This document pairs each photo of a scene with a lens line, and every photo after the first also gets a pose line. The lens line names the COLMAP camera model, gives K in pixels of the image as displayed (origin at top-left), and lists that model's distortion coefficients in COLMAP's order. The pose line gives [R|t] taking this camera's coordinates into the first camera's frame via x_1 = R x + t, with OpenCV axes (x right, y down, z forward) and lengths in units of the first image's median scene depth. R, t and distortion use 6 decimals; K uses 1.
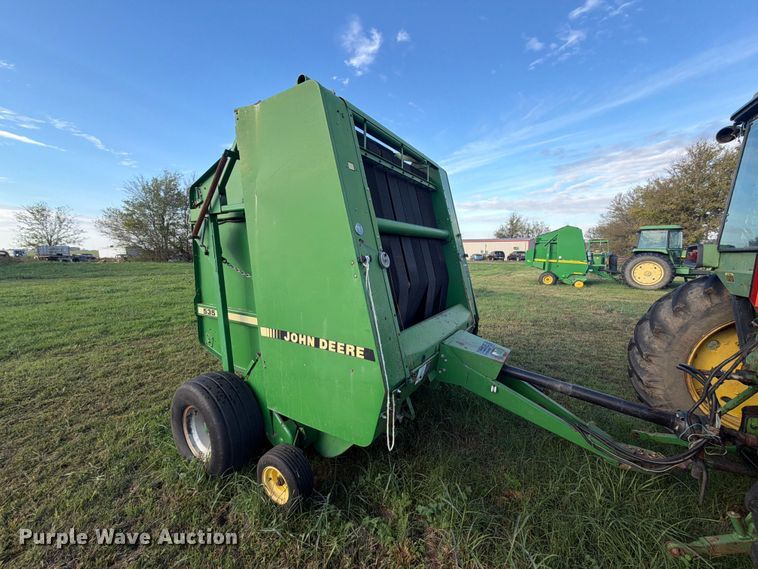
lens RADIAL K [[300.3, 0, 379.0], [0, 300.3, 284.5], [0, 0, 1]] dist [-0.000439, 0.000059]
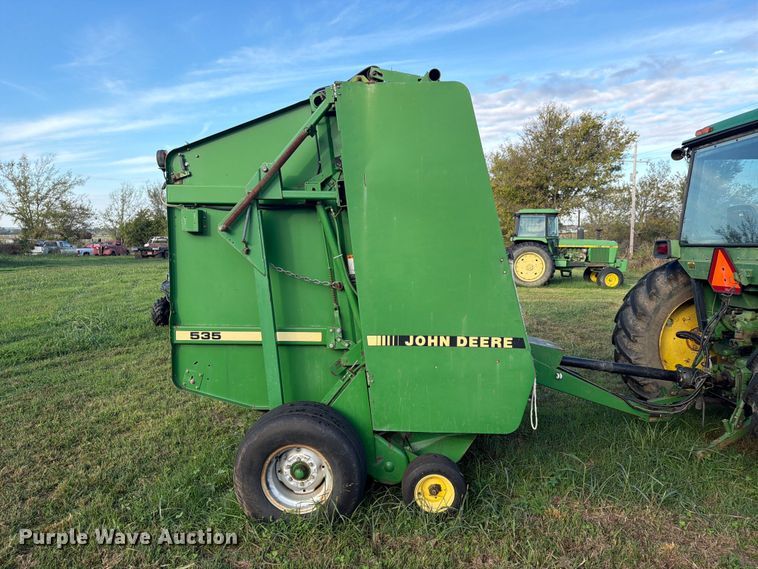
lens RADIAL K [[538.7, 0, 379.0], [0, 538.7, 284.5], [0, 0, 1]] dist [0.004125, -0.000369]
pose [[0.865660, -0.037600, 0.499218, -0.294177], [0.047845, 0.998825, -0.007735, 0.002931], [-0.498341, 0.030581, 0.866442, -0.090170]]
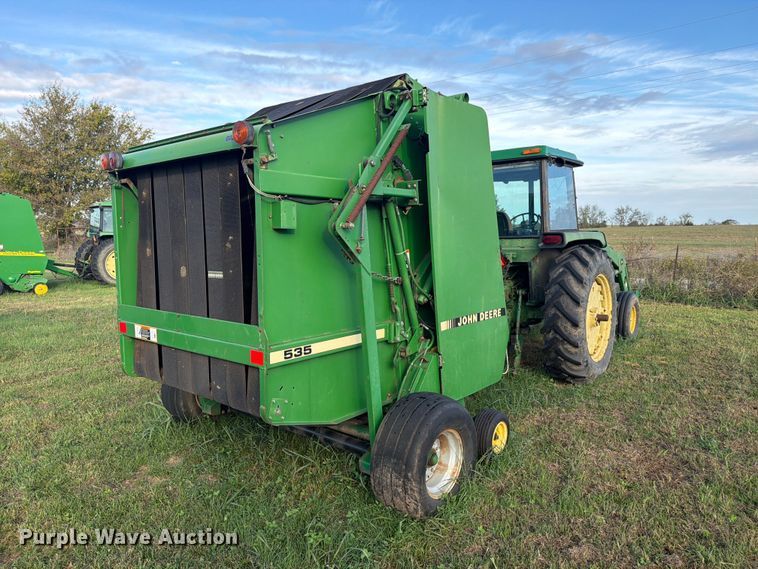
lens RADIAL K [[538.5, 0, 379.0], [0, 538.5, 284.5], [0, 0, 1]] dist [0.000575, -0.001518]
pose [[0.152922, -0.094468, 0.983713, -0.545422], [0.110500, 0.990813, 0.077972, -0.033698], [-0.982041, 0.096777, 0.161956, 0.237685]]
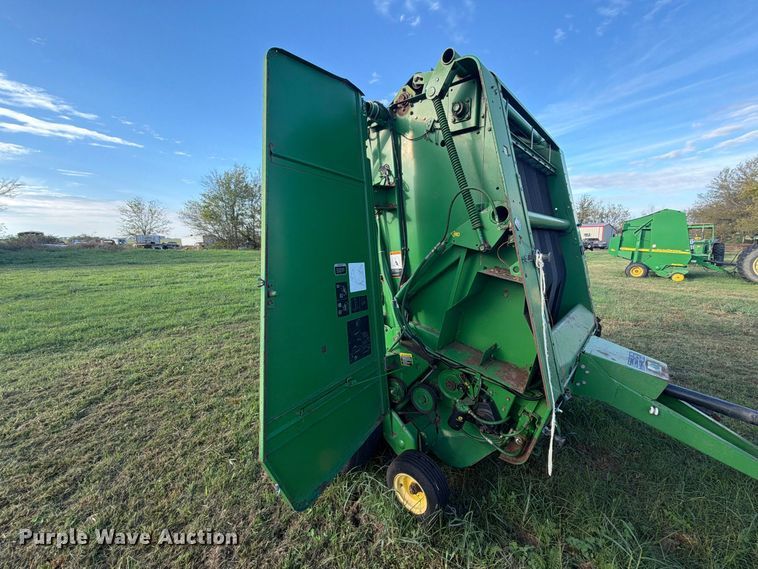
lens RADIAL K [[300.3, 0, 379.0], [0, 300.3, 284.5], [0, 0, 1]] dist [-0.000439, 0.000059]
pose [[0.986241, 0.021367, -0.163924, -0.066718], [-0.014532, 0.998979, 0.042781, -0.008360], [0.164671, -0.039810, 0.985545, 0.014560]]
